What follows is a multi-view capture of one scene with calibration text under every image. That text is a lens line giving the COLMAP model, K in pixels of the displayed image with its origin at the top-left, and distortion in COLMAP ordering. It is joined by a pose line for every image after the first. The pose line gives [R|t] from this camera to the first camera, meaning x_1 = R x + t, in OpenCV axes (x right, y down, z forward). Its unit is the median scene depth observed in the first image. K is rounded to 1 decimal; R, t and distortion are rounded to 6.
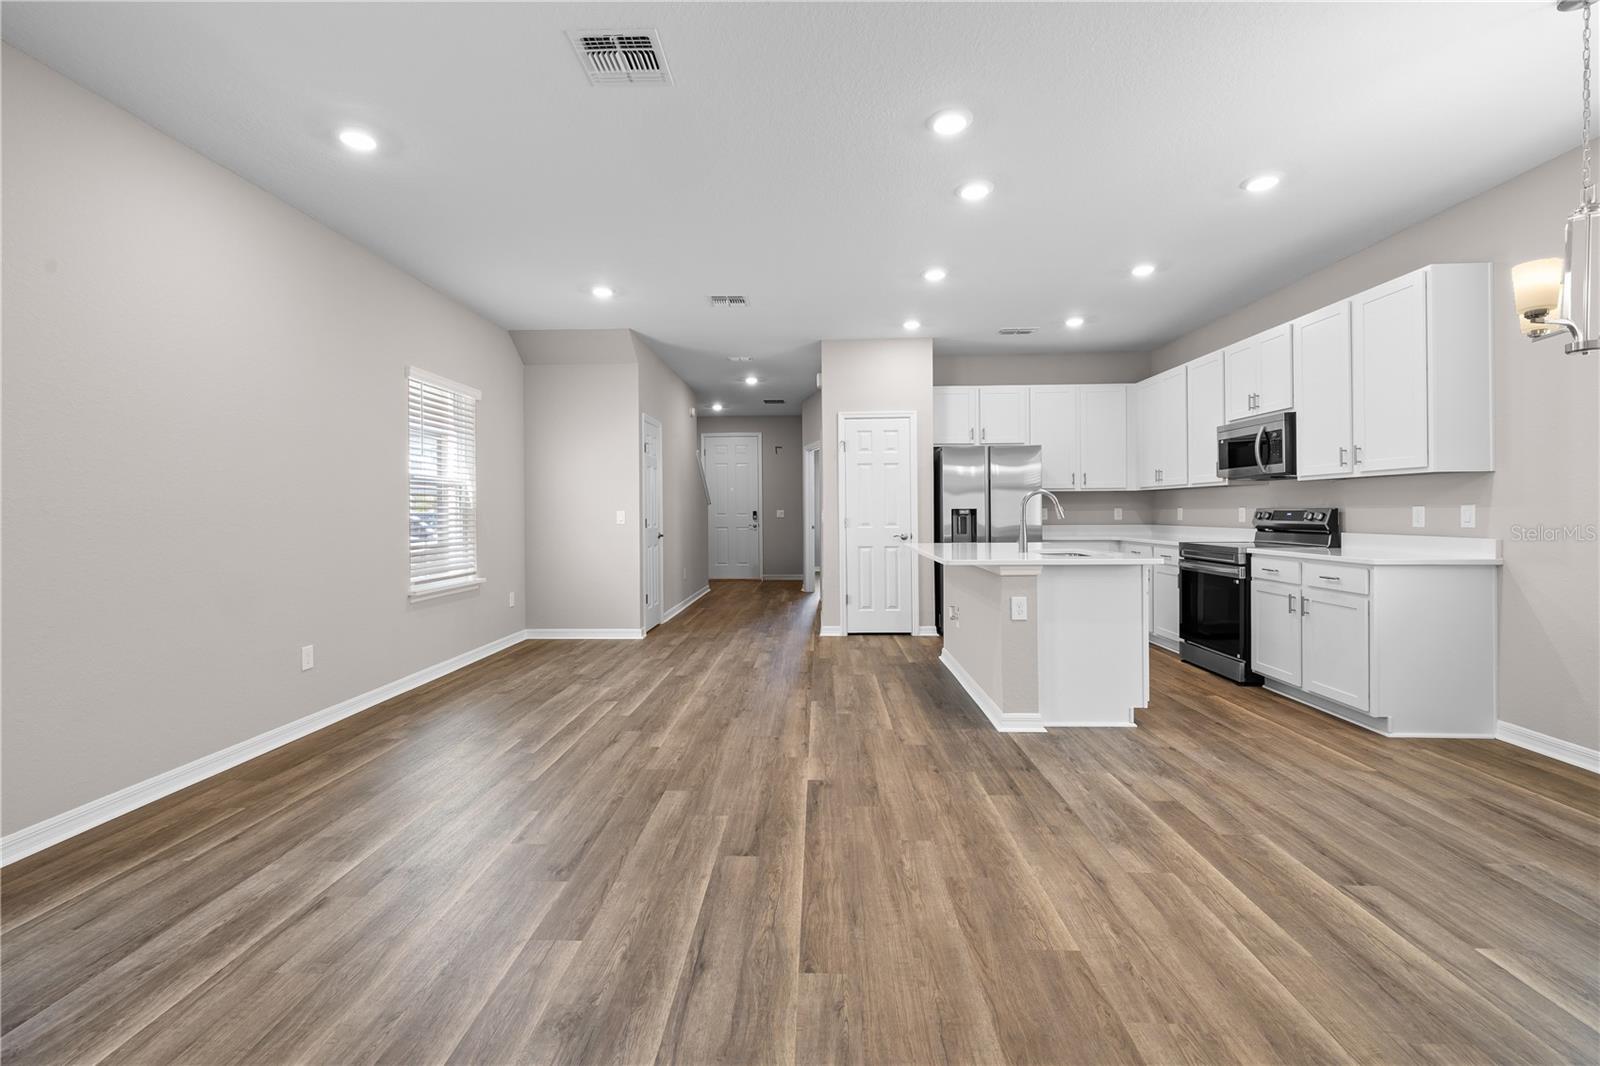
lens RADIAL K [[676.7, 0, 793.1], [0, 676.7, 516.8], [0, 0, 1]] dist [0.002456, 0.001164]
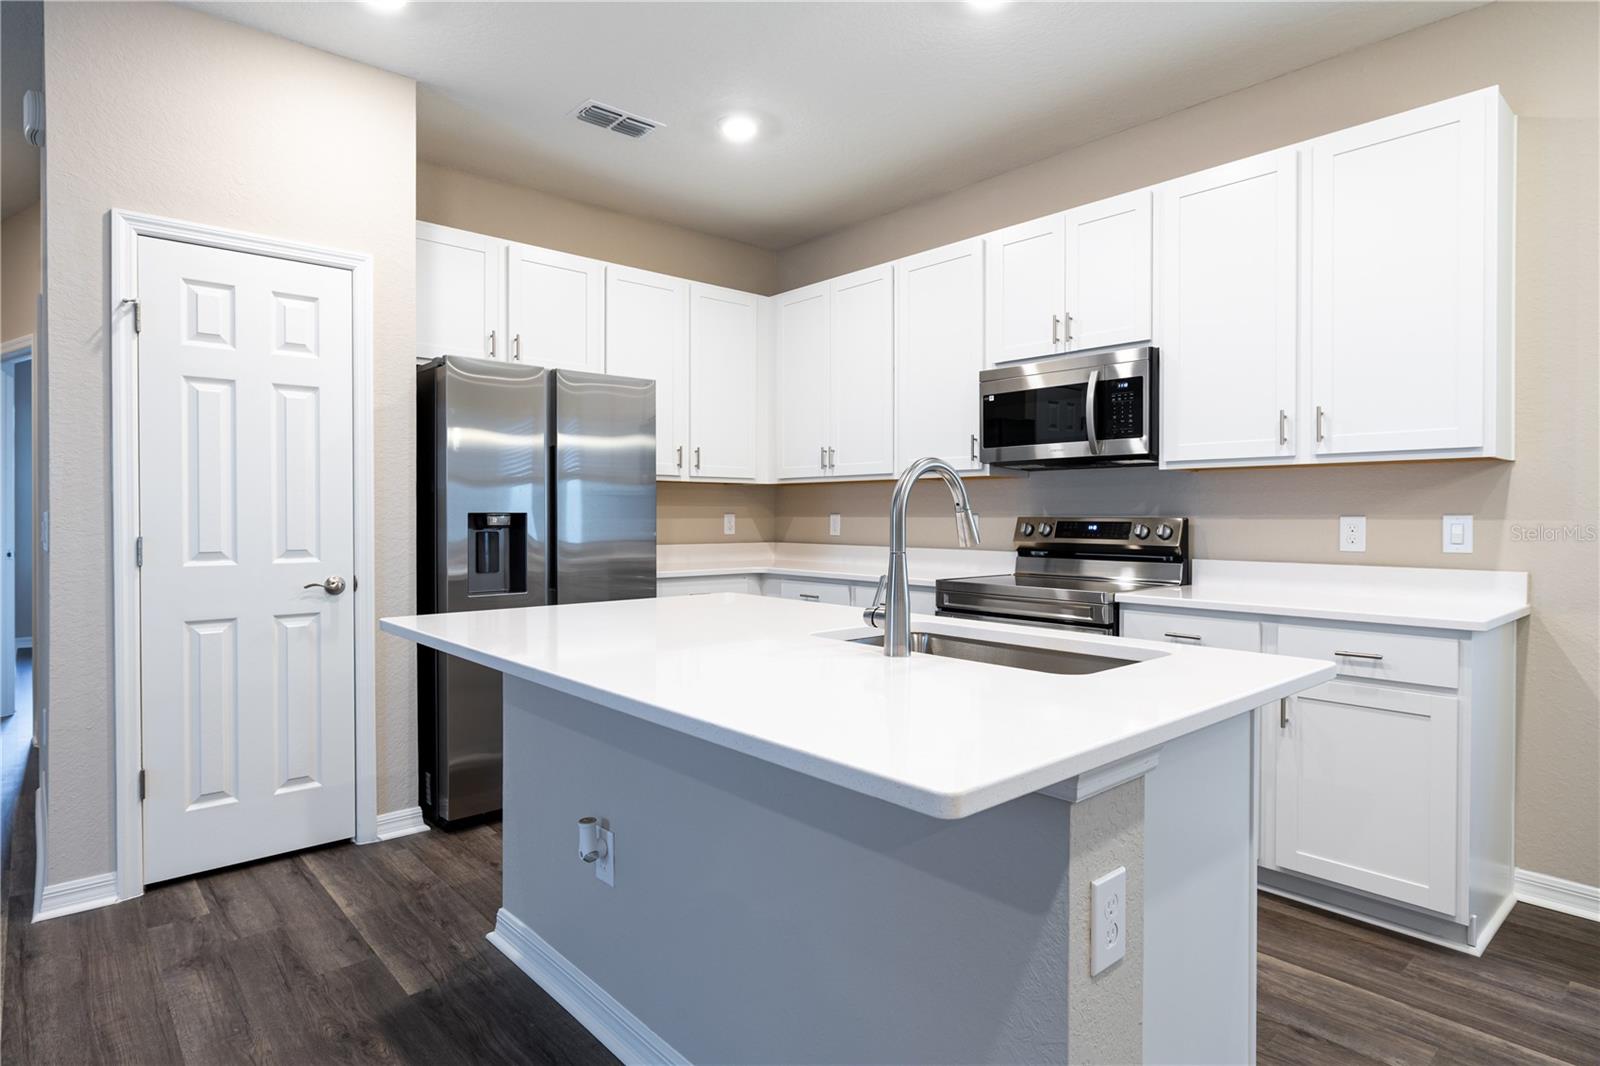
lens RADIAL K [[872.8, 0, 808.4], [0, 872.8, 521.8], [0, 0, 1]] dist [-0.001963, 0.000632]
pose [[0.721377, 0.003047, 0.692536, 0.027314], [-0.001255, 0.999994, -0.003093, -0.007026], [-0.692542, 0.001362, 0.721376, 0.674029]]
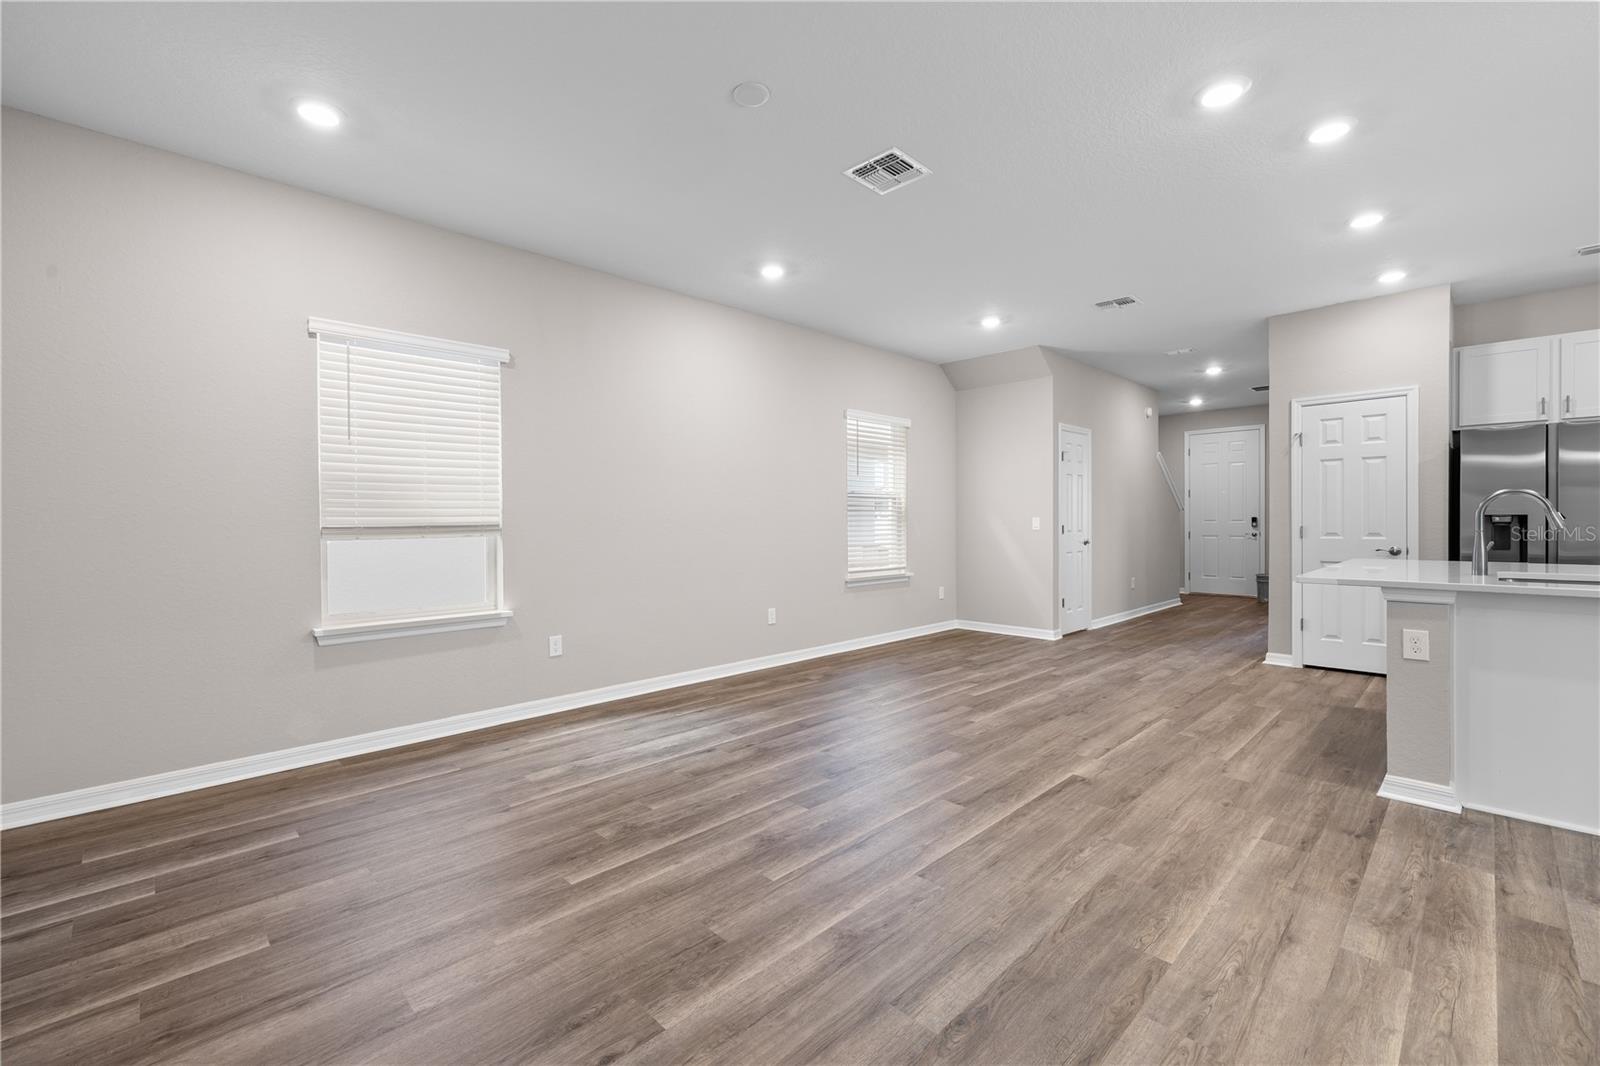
lens RADIAL K [[676.7, 0, 801.0], [0, 676.7, 528.5], [0, 0, 1]] dist [0.002456, 0.001164]
pose [[0.731352, 0.011530, -0.681902, 0.280155], [-0.005387, 0.999924, 0.011130, -0.001721], [0.681978, -0.004466, 0.731359, -0.037103]]
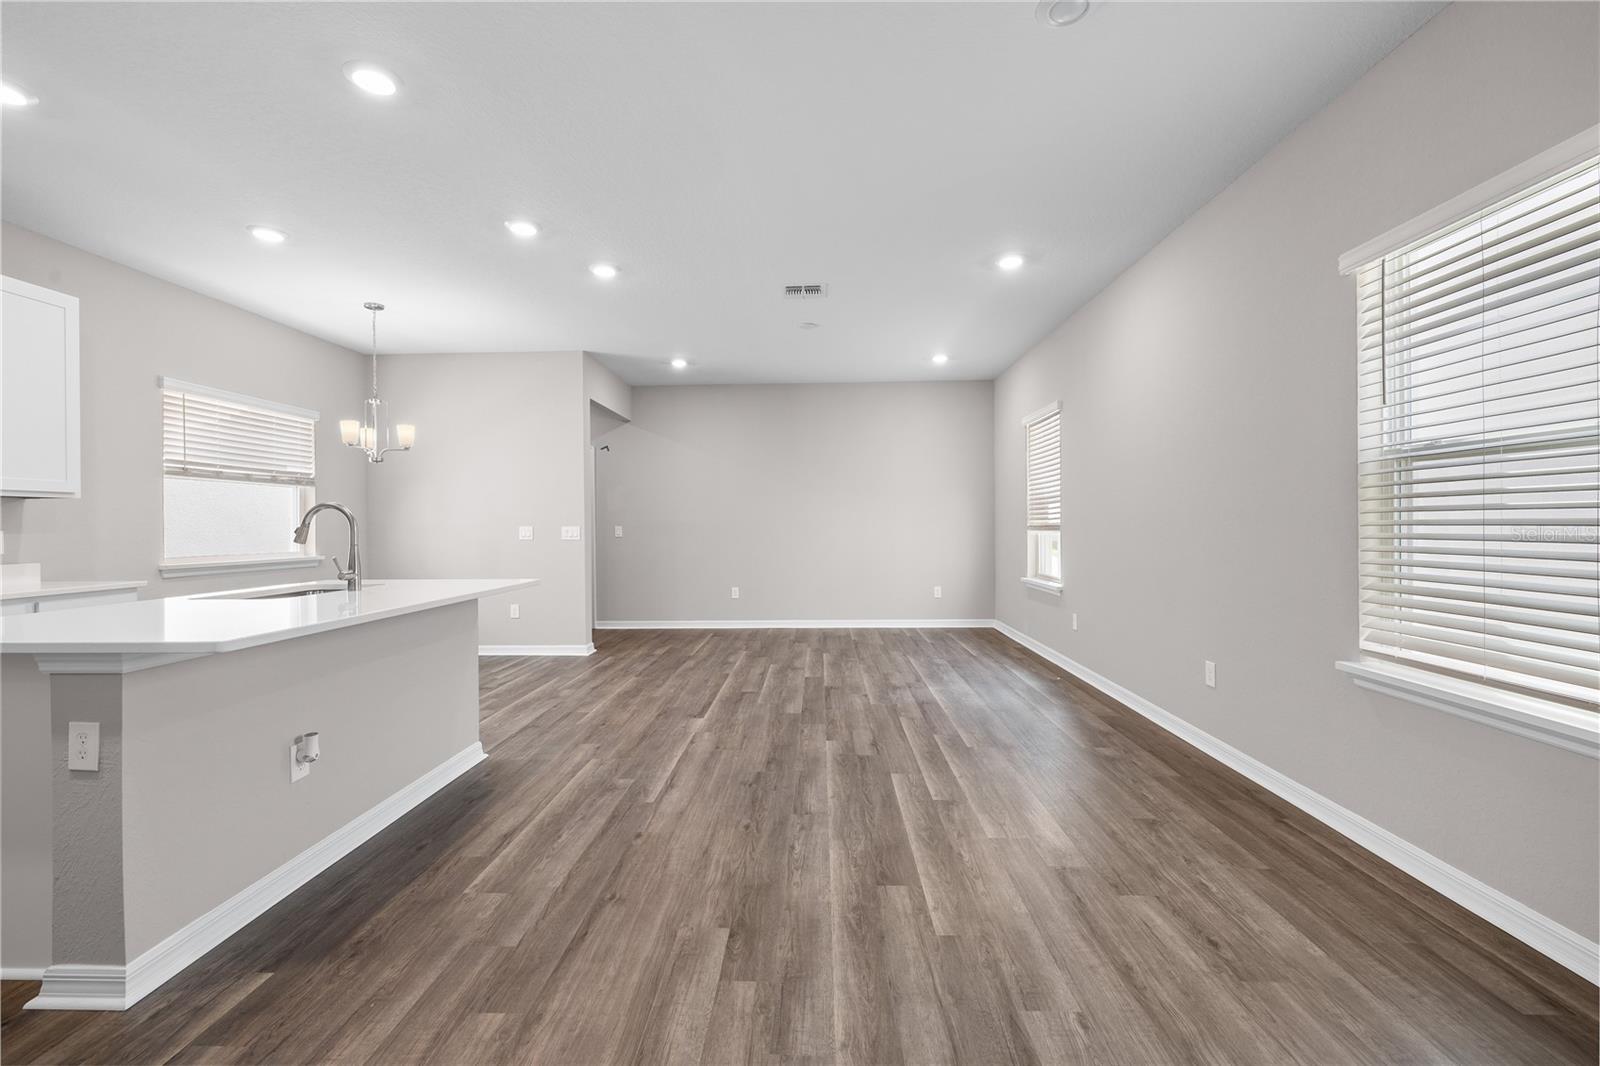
lens RADIAL K [[676.7, 0, 789.7], [0, 676.7, 529.8], [0, 0, 1]] dist [0.002456, 0.001164]
pose [[-0.999874, 0.014727, 0.005928, -0.112838], [0.014823, 0.999754, 0.016517, -0.014160], [-0.005683, 0.016603, -0.999846, 1.576928]]
